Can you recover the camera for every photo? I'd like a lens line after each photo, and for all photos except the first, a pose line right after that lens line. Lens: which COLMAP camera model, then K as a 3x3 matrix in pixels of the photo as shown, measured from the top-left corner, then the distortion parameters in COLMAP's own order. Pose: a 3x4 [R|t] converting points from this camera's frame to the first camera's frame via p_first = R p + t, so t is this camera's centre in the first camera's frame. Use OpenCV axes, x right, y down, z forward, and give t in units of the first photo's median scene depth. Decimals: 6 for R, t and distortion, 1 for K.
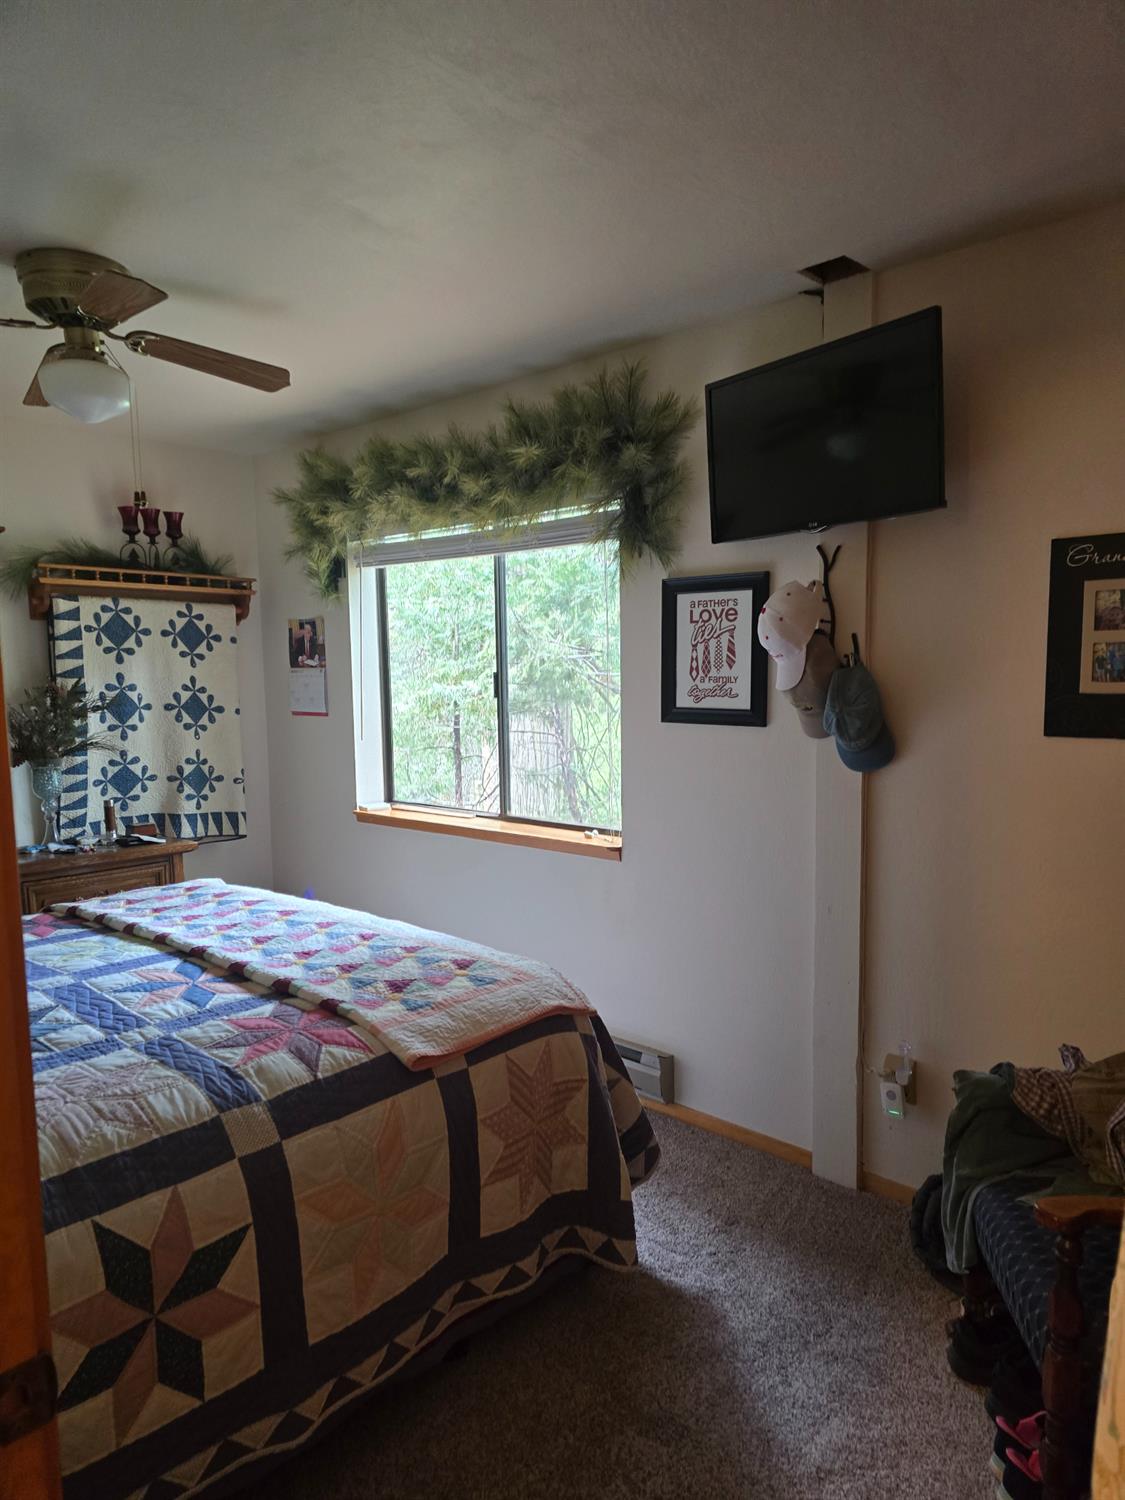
lens RADIAL K [[1030.0, 0, 562.5], [0, 1030.0, 750.0], [0, 0, 1]] dist [0.039218, -0.001377]
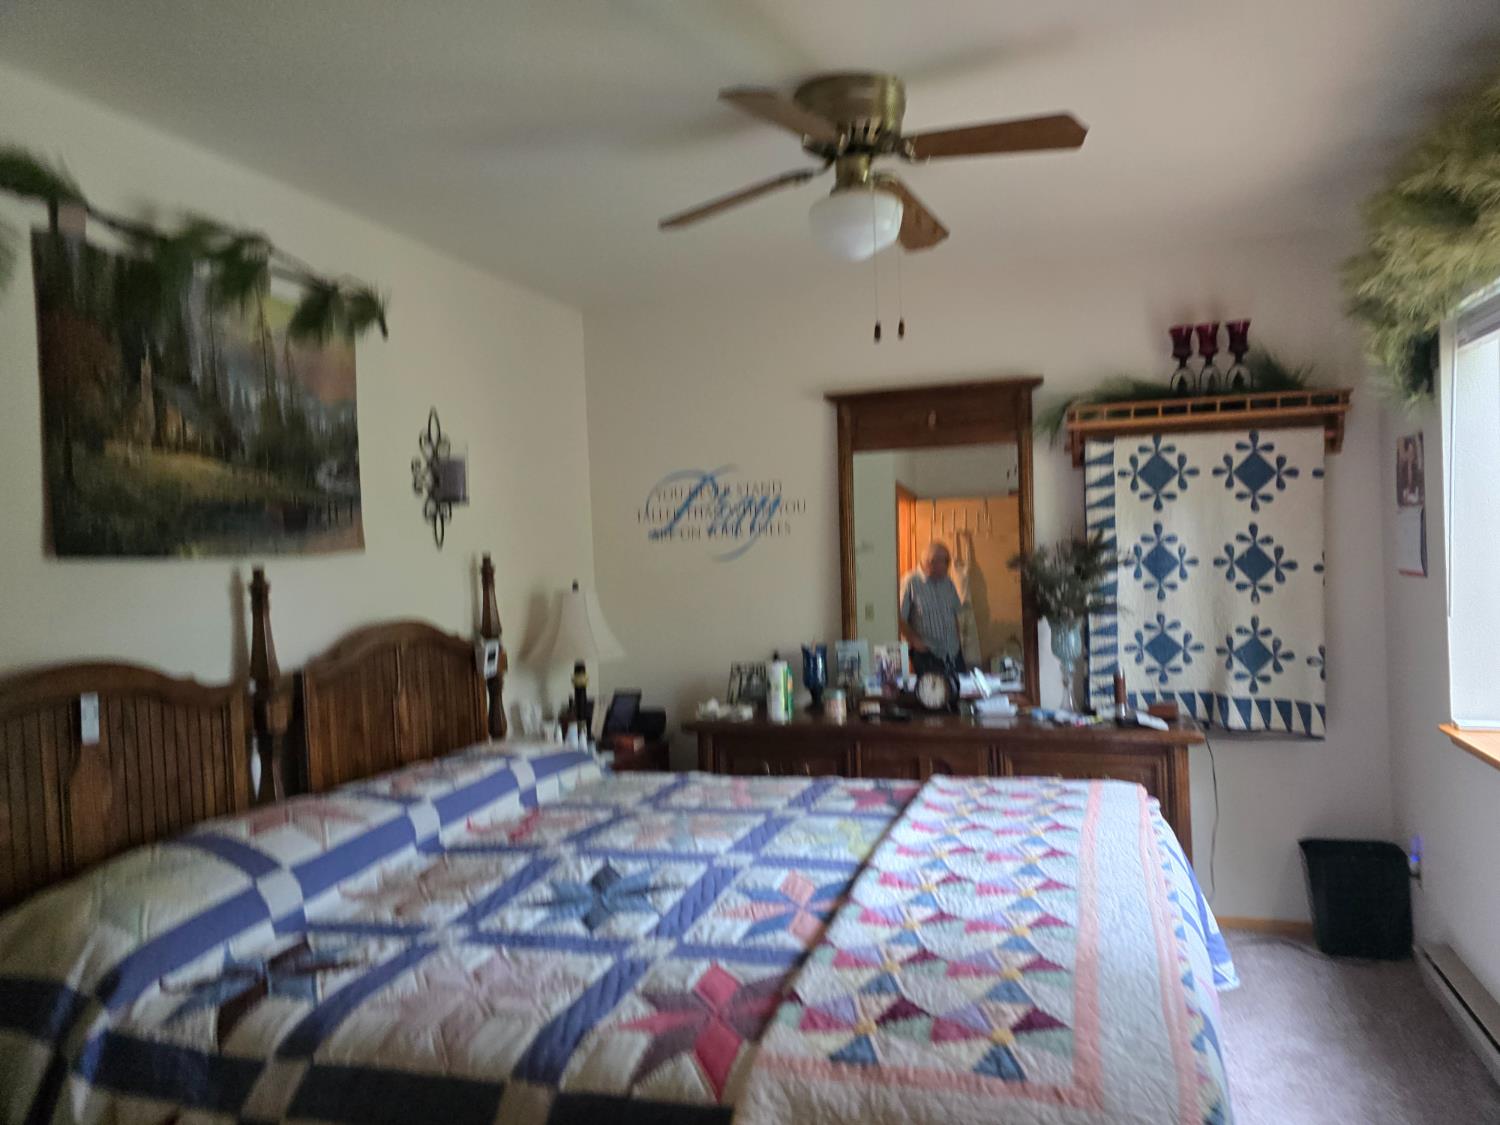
lens RADIAL K [[1030.0, 0, 756.1], [0, 1030.0, 550.5], [0, 0, 1]] dist [0.039218, -0.001377]
pose [[0.433655, -0.000531, -0.901079, 0.200841], [-0.037186, 0.999137, -0.018485, -0.022666], [0.900312, 0.041524, 0.433261, 0.329855]]
